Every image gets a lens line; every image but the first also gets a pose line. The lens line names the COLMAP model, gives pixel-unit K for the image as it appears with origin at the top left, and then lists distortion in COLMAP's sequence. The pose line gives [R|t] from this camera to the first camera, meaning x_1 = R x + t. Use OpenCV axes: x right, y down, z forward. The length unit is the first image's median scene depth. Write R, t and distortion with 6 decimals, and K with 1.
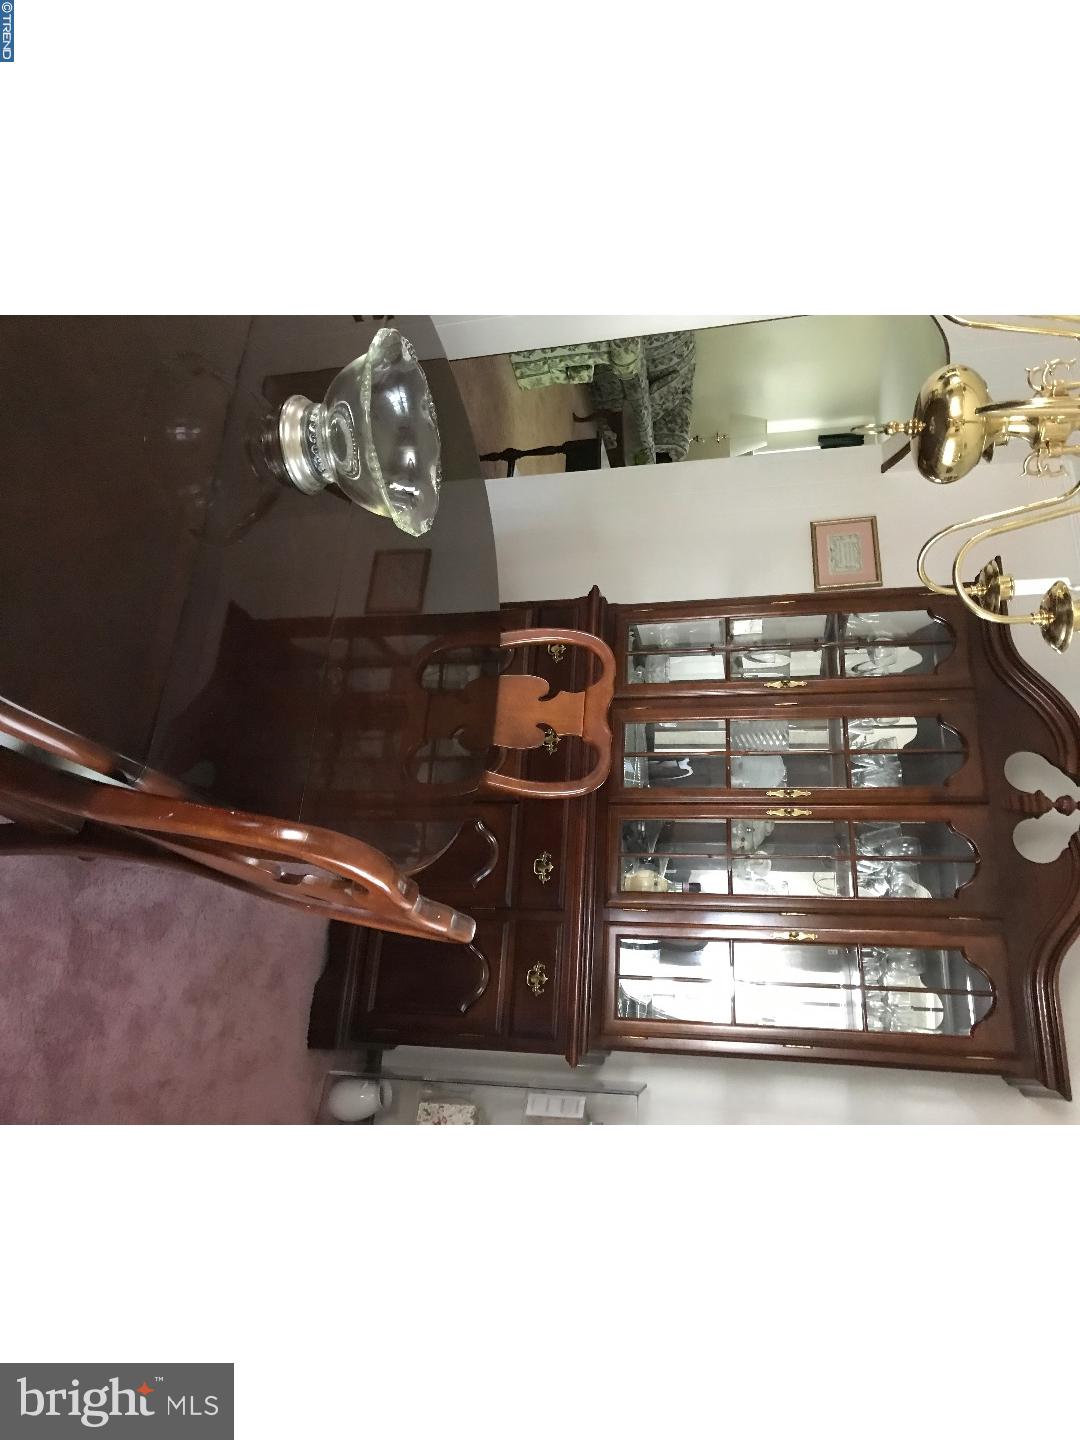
lens RADIAL K [[871.5, 0, 538.6], [0, 871.5, 746.5], [0, 0, 1]] dist [0.065766, -0.133398]
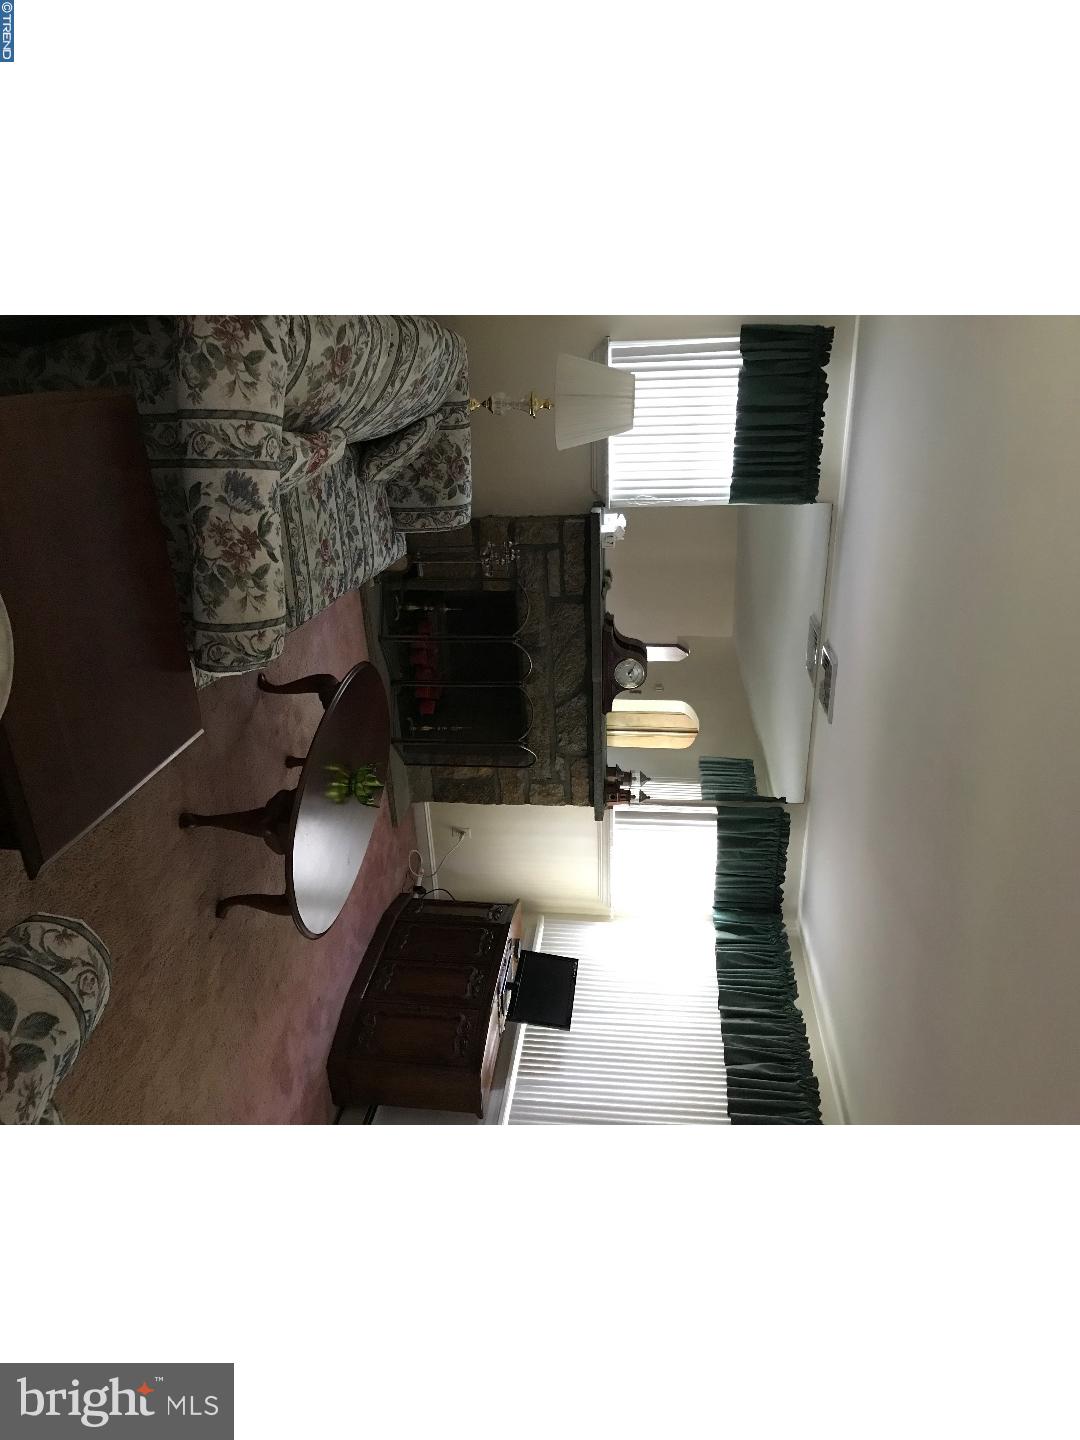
lens RADIAL K [[871.5, 0, 538.6], [0, 871.5, 746.5], [0, 0, 1]] dist [0.065766, -0.133398]
pose [[0.986496, -0.148450, 0.069200, 0.162224], [0.055016, 0.698289, 0.713699, -0.611228], [-0.154270, -0.700254, 0.697026, 0.602088]]
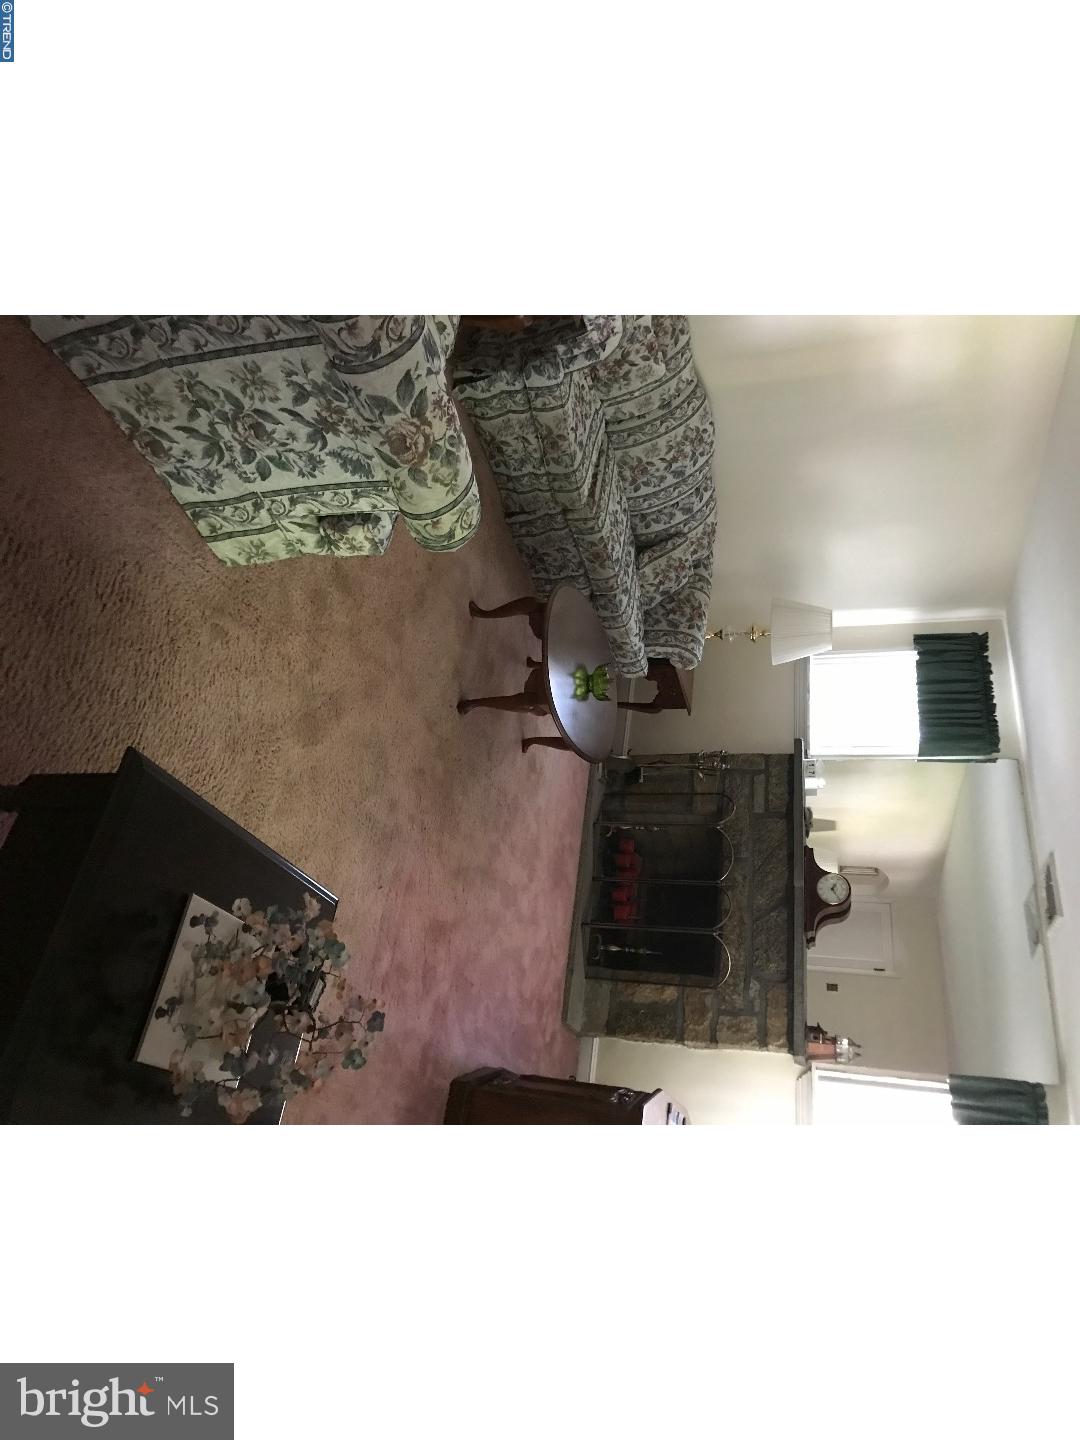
lens RADIAL K [[871.5, 0, 538.6], [0, 871.5, 746.5], [0, 0, 1]] dist [0.065766, -0.133398]
pose [[0.996080, 0.045899, -0.075611, 0.110671], [-0.057362, 0.985901, -0.157189, -0.179656], [0.067330, 0.160910, 0.984670, 0.416210]]
